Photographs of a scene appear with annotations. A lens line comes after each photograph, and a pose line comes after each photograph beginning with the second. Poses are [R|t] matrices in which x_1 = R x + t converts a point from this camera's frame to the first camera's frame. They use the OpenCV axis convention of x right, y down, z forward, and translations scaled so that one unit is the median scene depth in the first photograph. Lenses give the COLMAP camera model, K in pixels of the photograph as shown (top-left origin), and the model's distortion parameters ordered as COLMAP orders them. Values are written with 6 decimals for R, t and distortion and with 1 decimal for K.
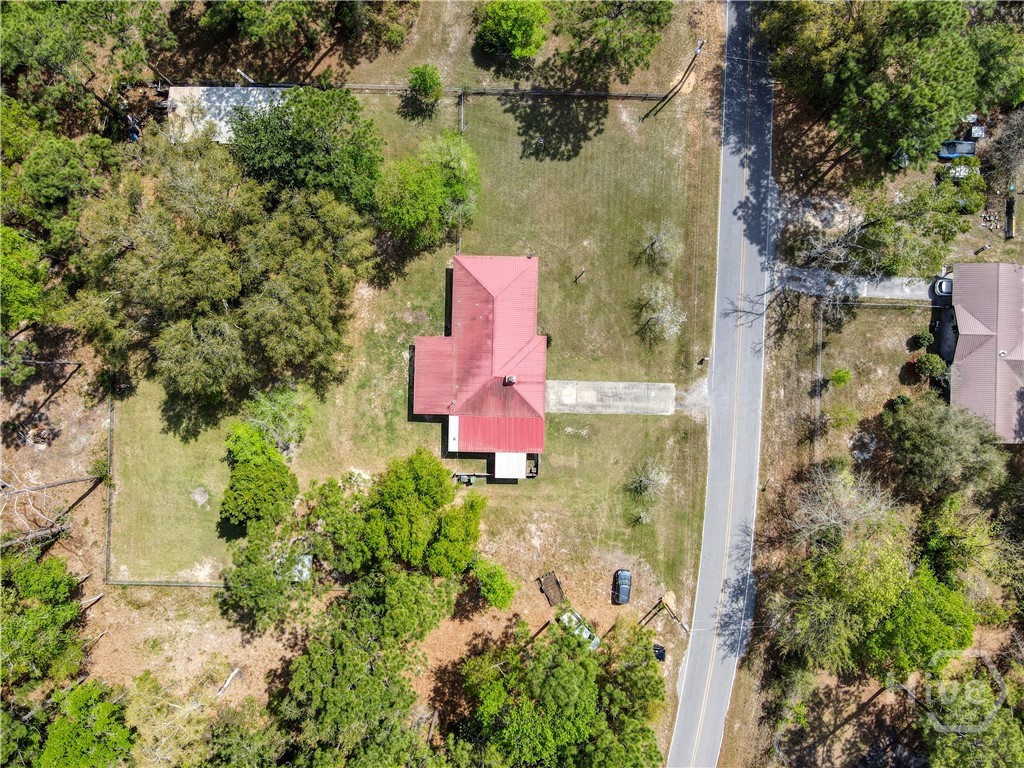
lens RADIAL K [[753.7, 0, 512.2], [0, 753.7, 387.2], [0, 0, 1]] dist [0.013739, 0.005826]
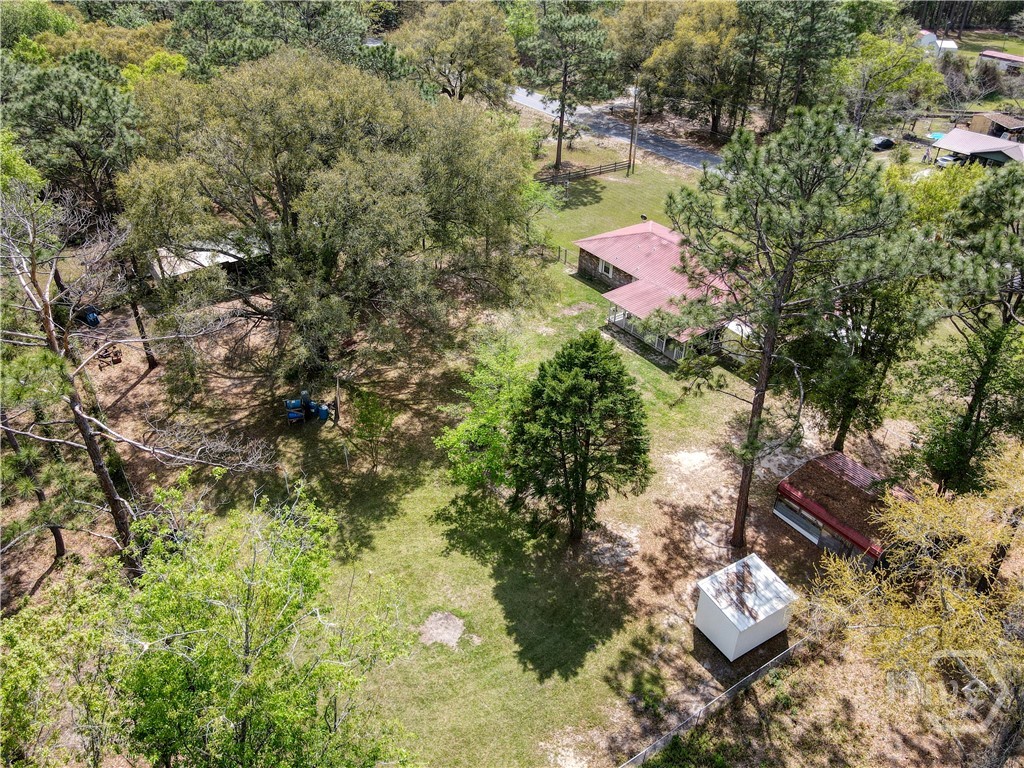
lens RADIAL K [[753.7, 0, 508.6], [0, 753.7, 382.8], [0, 0, 1]] dist [0.013739, 0.005826]
pose [[0.820439, -0.310502, 0.480071, -0.538712], [0.571718, 0.451911, -0.684773, 0.381622], [-0.004326, 0.836280, 0.548285, 0.672452]]
